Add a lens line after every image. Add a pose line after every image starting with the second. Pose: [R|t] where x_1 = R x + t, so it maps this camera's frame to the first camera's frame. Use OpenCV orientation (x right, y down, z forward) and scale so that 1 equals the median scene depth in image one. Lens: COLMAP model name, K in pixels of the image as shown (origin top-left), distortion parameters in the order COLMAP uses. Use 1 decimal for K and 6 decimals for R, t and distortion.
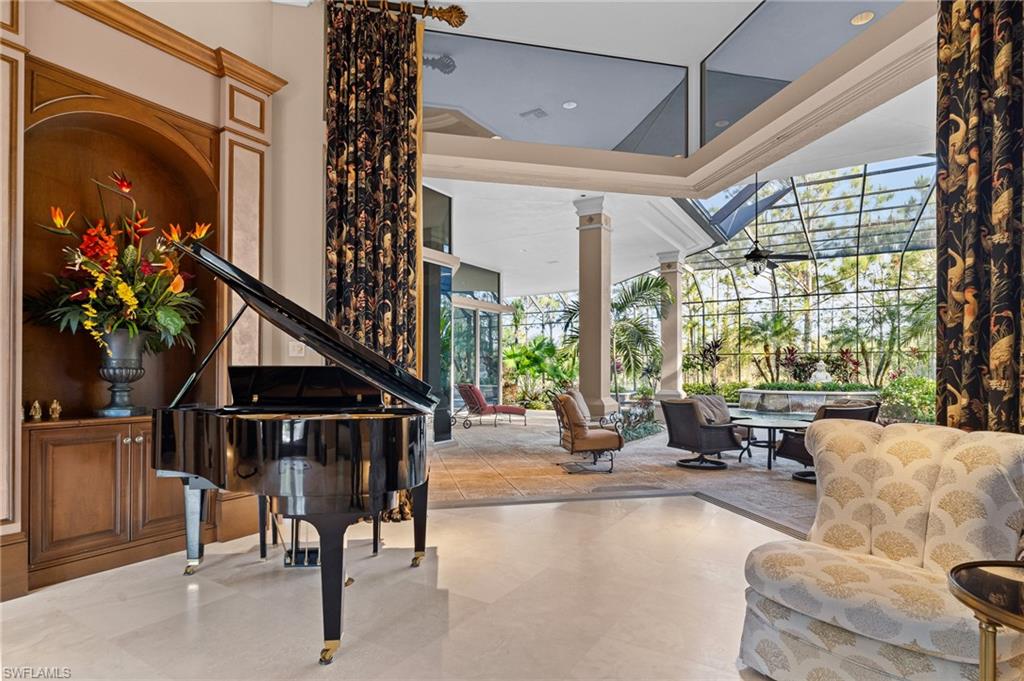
lens RADIAL K [[529.1, 0, 509.9], [0, 529.1, 344.5], [0, 0, 1]] dist [-0.007002, 0.000995]
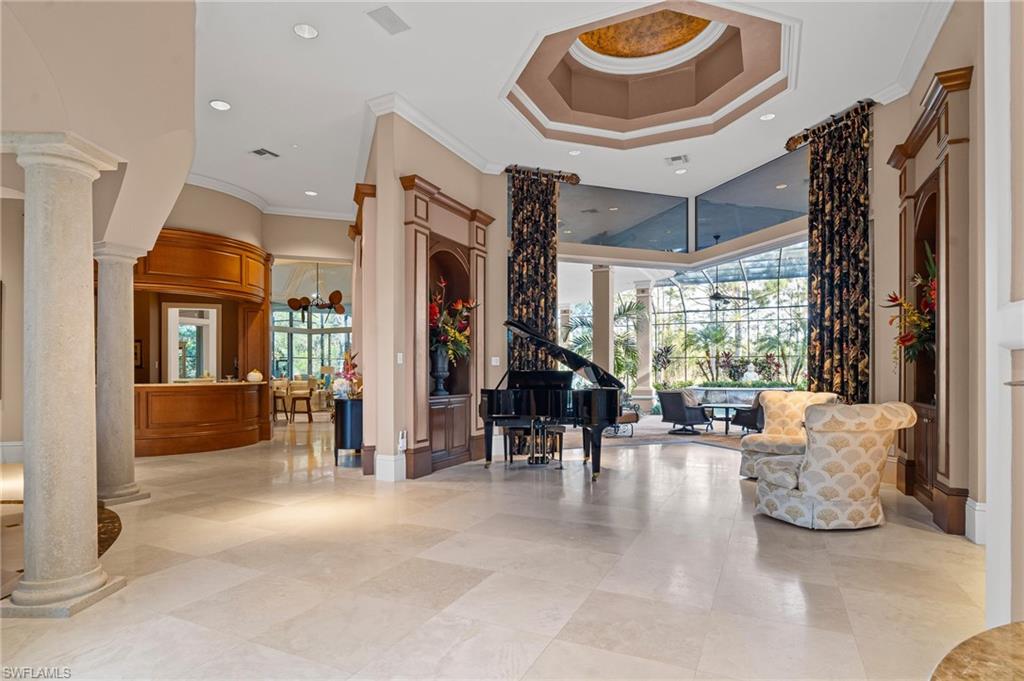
lens RADIAL K [[529.1, 0, 513.2], [0, 529.1, 344.6], [0, 0, 1]] dist [-0.007002, 0.000995]
pose [[0.993147, 0.001516, 0.116865, -0.311296], [-0.001142, 0.999994, -0.003266, -0.024060], [-0.116869, 0.003111, 0.993142, -0.471143]]
